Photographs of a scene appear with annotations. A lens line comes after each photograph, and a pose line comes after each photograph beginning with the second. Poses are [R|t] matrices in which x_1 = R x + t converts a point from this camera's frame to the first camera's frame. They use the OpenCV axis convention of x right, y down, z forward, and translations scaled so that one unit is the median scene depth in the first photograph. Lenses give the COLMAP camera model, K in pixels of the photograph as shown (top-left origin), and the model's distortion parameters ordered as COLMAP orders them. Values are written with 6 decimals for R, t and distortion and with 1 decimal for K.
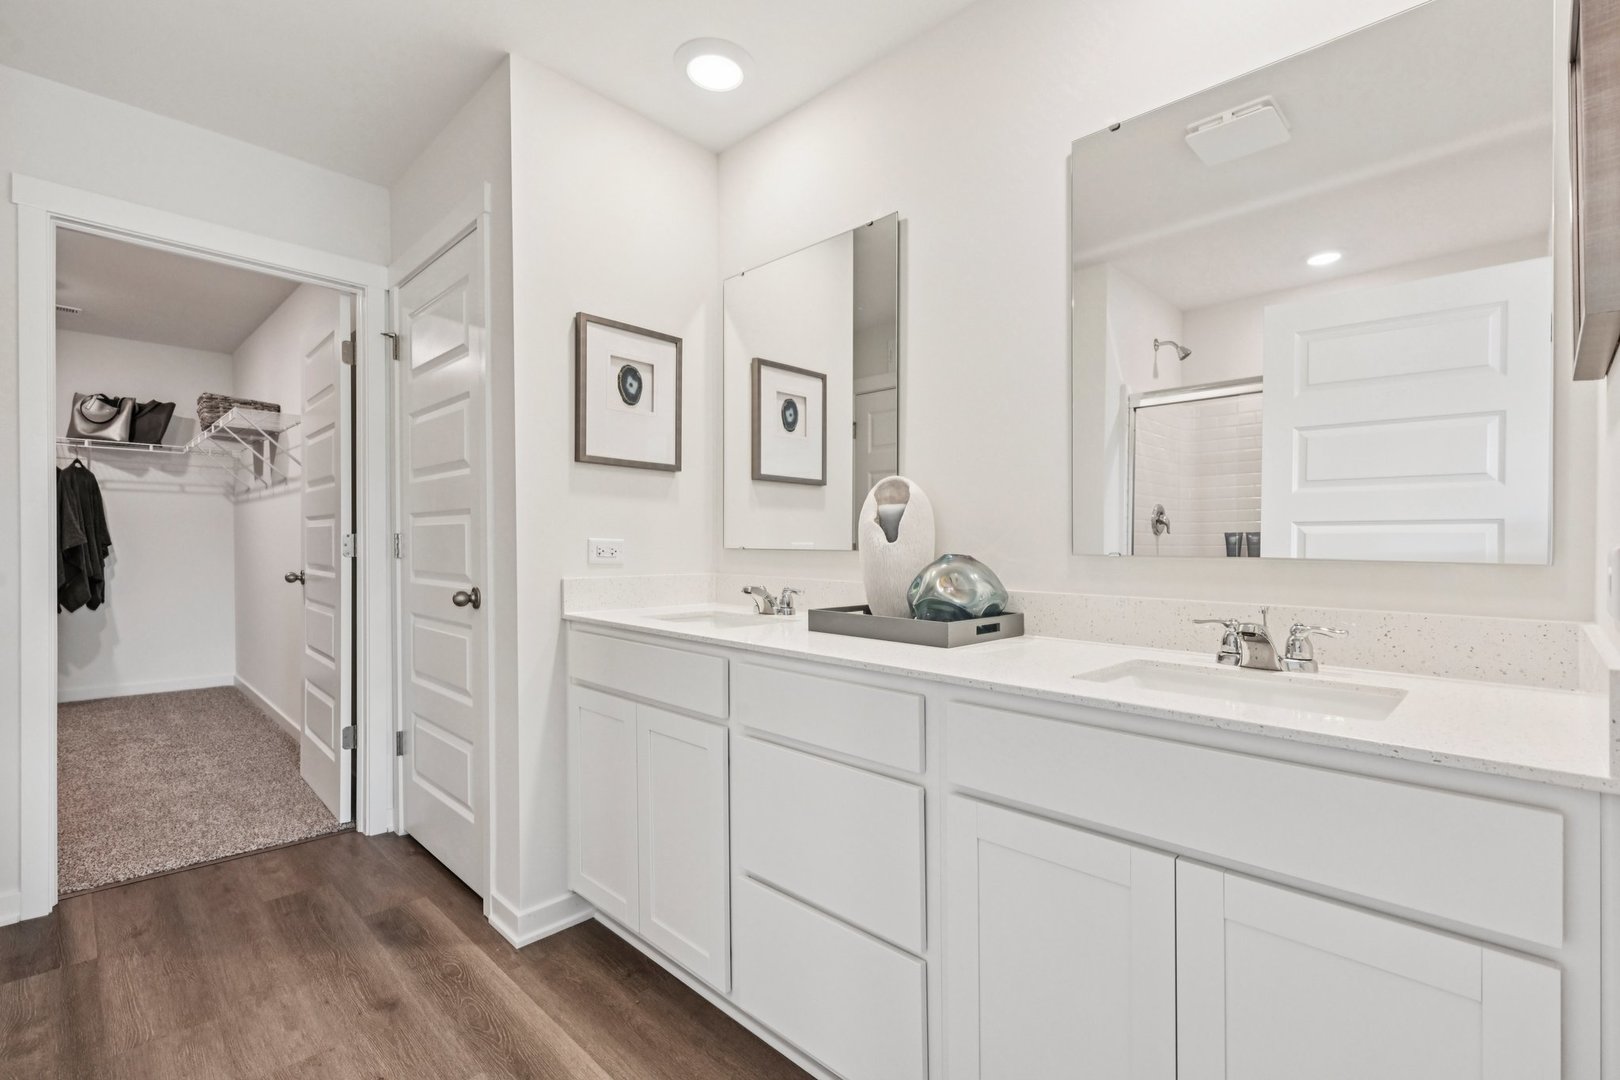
lens RADIAL K [[724.5, 0, 809.2], [0, 724.5, 555.7], [0, 0, 1]] dist [-0.001917, -0.000054]
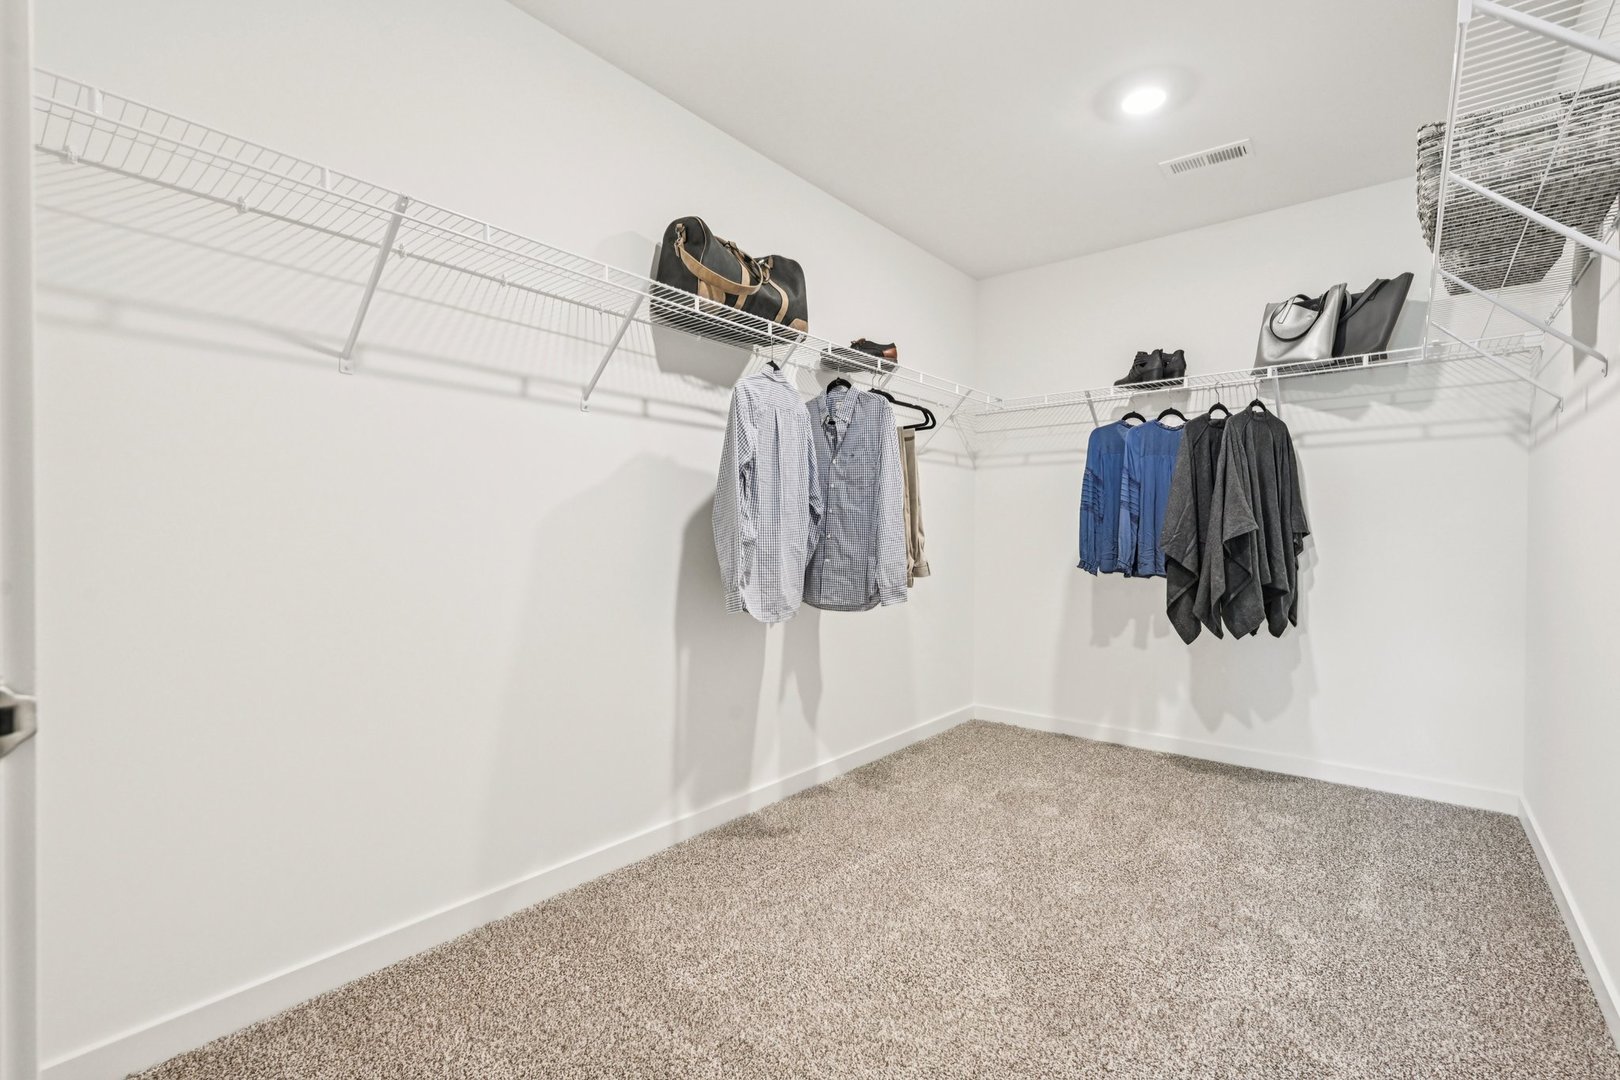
lens RADIAL K [[724.5, 0, 809.2], [0, 724.5, 555.7], [0, 0, 1]] dist [-0.001917, -0.000054]
pose [[0.095143, 0.017885, -0.995303, -0.389792], [-0.015198, 0.999748, 0.016512, -0.000488], [0.995348, 0.013556, 0.095391, 0.519294]]
